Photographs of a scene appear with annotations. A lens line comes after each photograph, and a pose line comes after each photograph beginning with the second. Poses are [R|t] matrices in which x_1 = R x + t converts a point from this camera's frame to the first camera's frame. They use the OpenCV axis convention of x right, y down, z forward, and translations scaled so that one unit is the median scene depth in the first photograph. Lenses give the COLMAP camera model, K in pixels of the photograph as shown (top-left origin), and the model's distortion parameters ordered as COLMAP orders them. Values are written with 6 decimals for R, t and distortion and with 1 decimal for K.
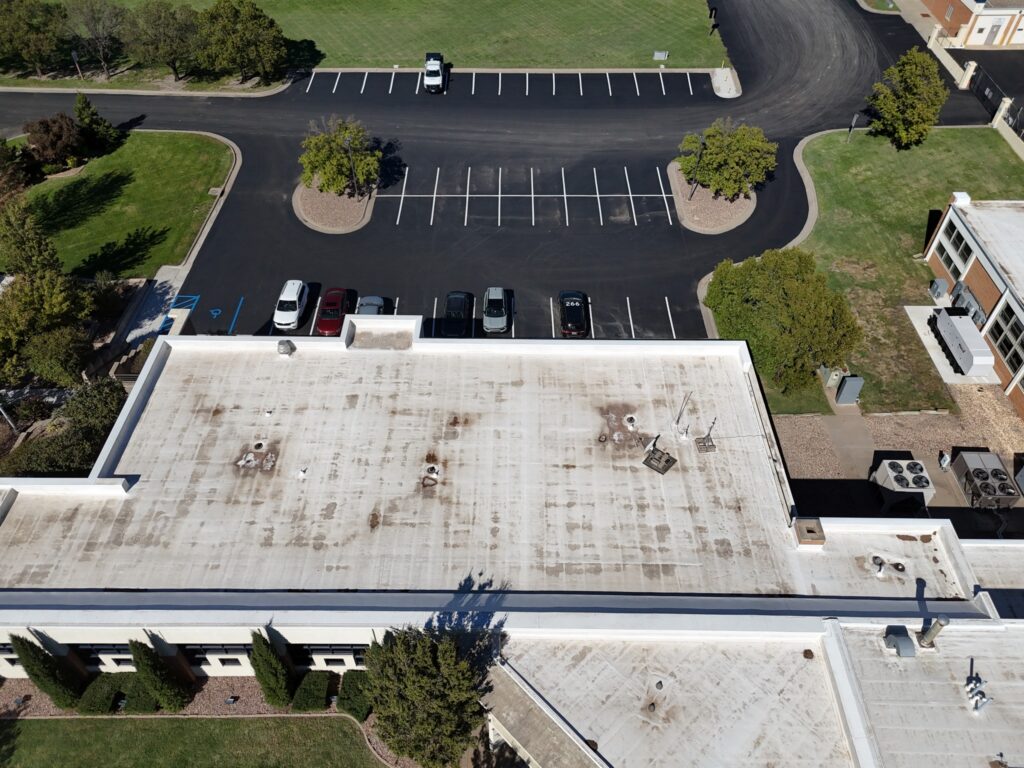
lens RADIAL K [[752.3, 0, 512.0], [0, 752.3, 384.0], [0, 0, 1]] dist [0.069115, -0.059865]
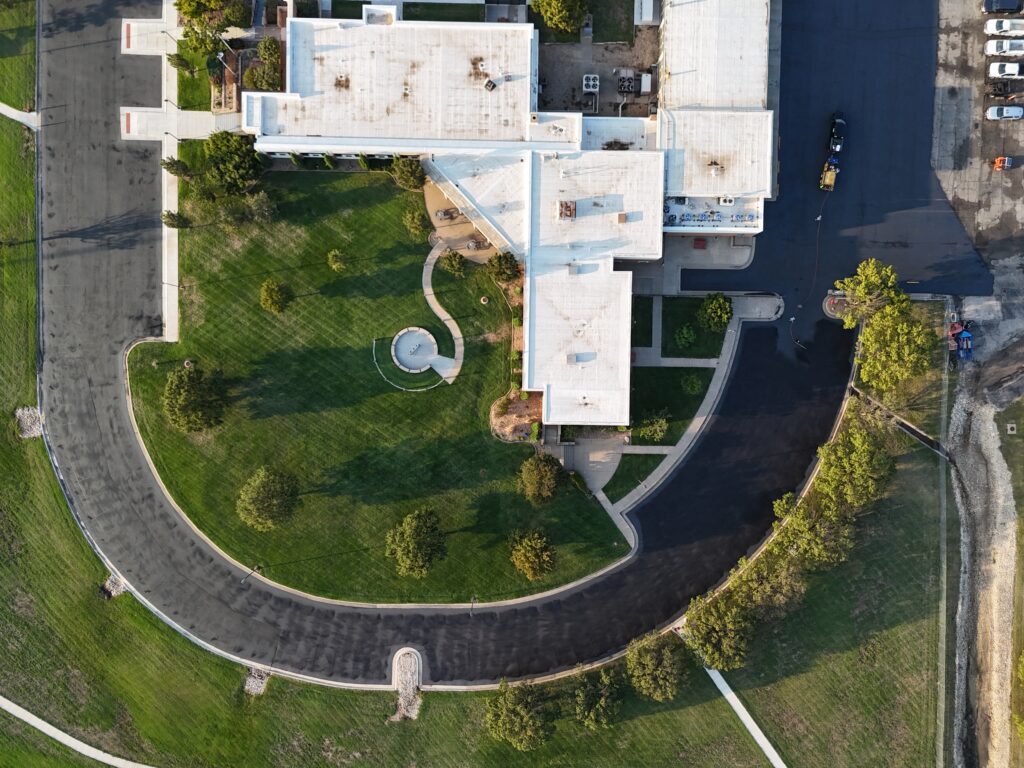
lens RADIAL K [[752.3, 0, 512.0], [0, 752.3, 384.0], [0, 0, 1]] dist [0.069115, -0.059865]
pose [[0.999910, 0.005585, 0.012209, 0.213058], [-0.012525, 0.715560, 0.698439, -0.898039], [-0.004835, -0.698529, 0.715565, -1.475646]]
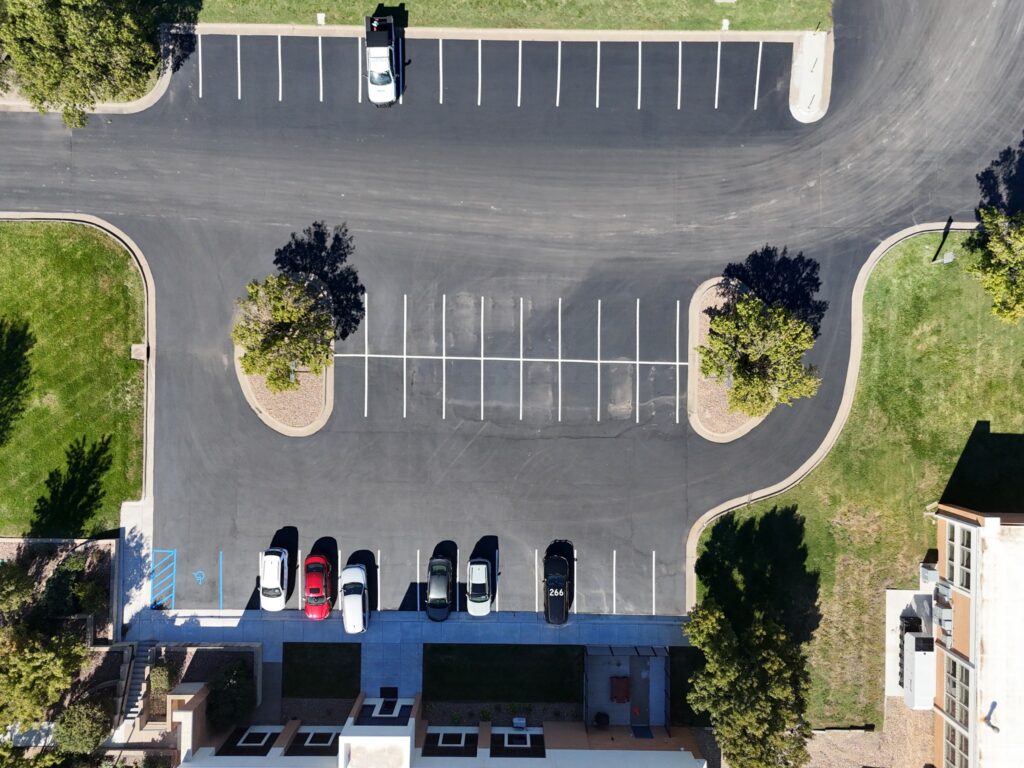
lens RADIAL K [[752.3, 0, 512.0], [0, 752.3, 384.0], [0, 0, 1]] dist [0.069115, -0.059865]
pose [[0.999994, 0.003397, 0.000290, 0.025326], [-0.002633, 0.715369, 0.698742, -1.224297], [0.002166, -0.698739, 0.715374, 0.578150]]
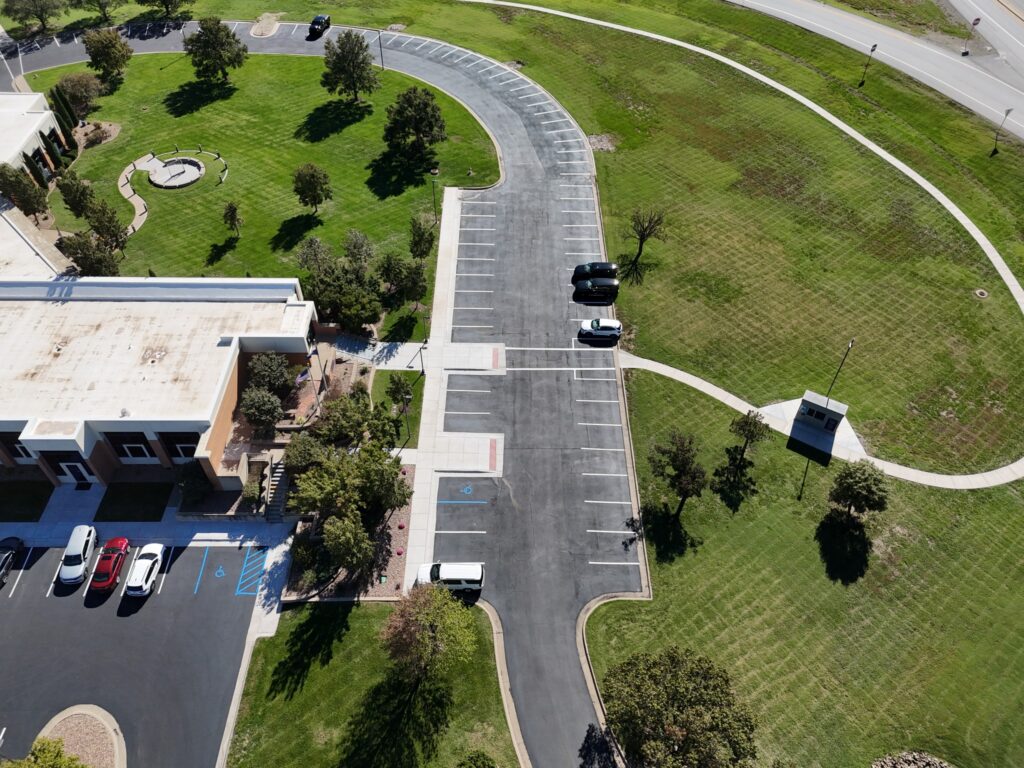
lens RADIAL K [[752.3, 0, 512.0], [0, 752.3, 384.0], [0, 0, 1]] dist [0.069115, -0.059865]
pose [[-0.999946, 0.001399, -0.010269, -1.013163], [-0.010341, -0.068746, 0.997581, -1.499723], [0.000689, 0.997633, 0.068757, 0.810926]]
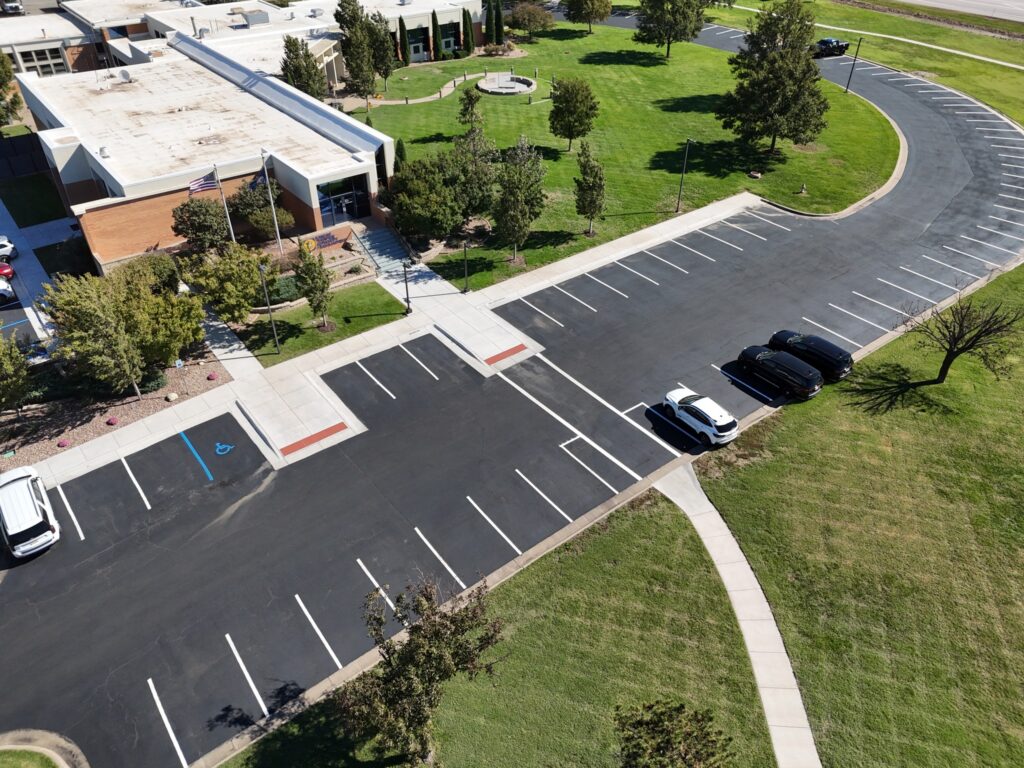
lens RADIAL K [[752.3, 0, 512.0], [0, 752.3, 384.0], [0, 0, 1]] dist [0.069115, -0.059865]
pose [[-0.622455, -0.469128, 0.626473, -1.639232], [0.561982, 0.289202, 0.774944, -0.523932], [-0.544726, 0.834434, 0.083627, 0.816252]]
